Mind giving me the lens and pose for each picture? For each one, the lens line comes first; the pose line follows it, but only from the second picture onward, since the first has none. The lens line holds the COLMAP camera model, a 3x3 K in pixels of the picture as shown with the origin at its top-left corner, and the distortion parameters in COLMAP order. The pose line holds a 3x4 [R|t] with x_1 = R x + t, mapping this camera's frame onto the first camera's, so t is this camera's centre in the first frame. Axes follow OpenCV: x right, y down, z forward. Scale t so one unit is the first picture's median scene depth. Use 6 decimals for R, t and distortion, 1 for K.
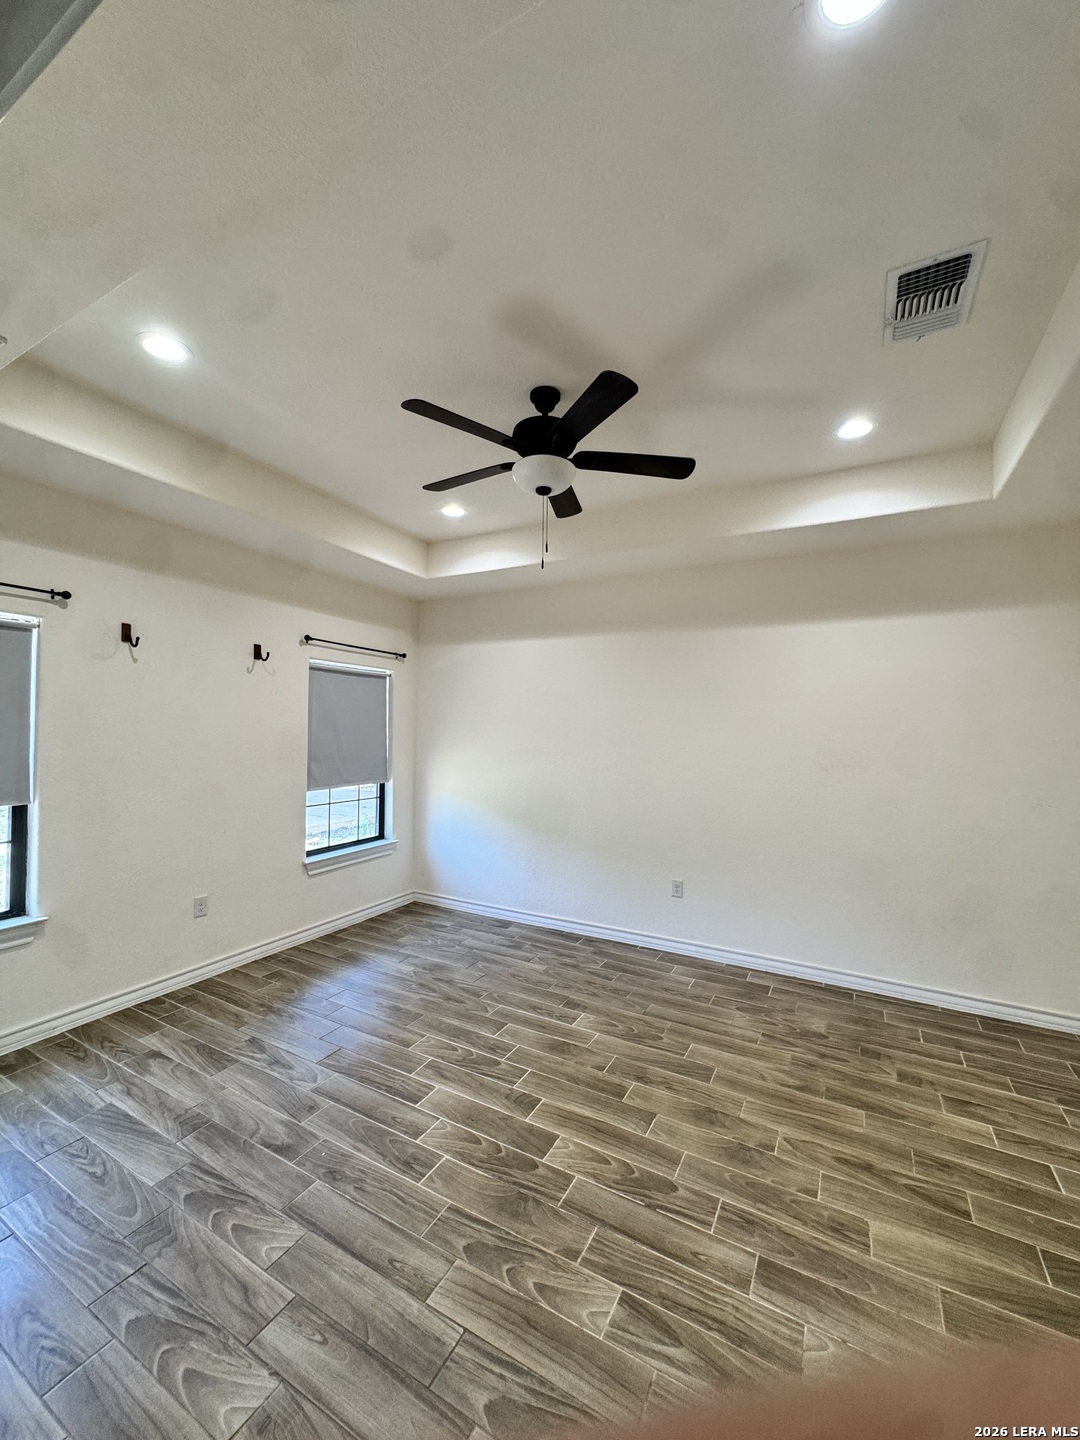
lens RADIAL K [[576.5, 0, 537.0], [0, 576.5, 723.7], [0, 0, 1]] dist [-0.003652, 0.000227]
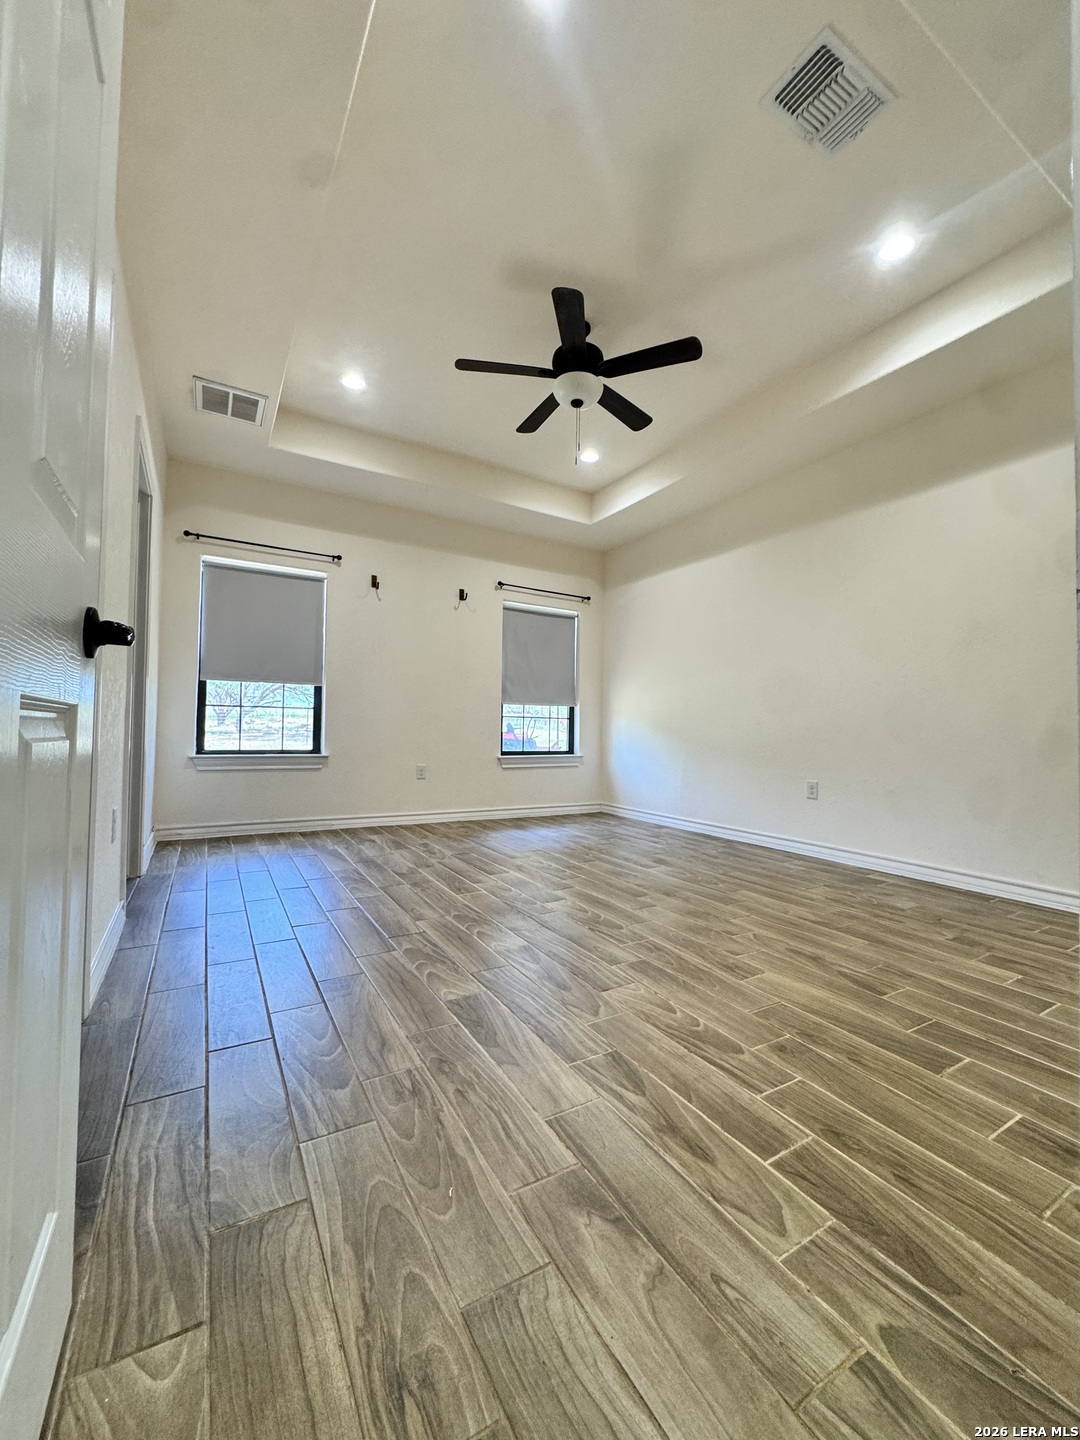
lens RADIAL K [[576.5, 0, 537.0], [0, 576.5, 723.7], [0, 0, 1]] dist [-0.003652, 0.000227]
pose [[0.855354, -0.008021, -0.517982, 0.504934], [0.000026, 0.999881, -0.015441, 0.274137], [0.518044, 0.013194, 0.855252, -0.098396]]
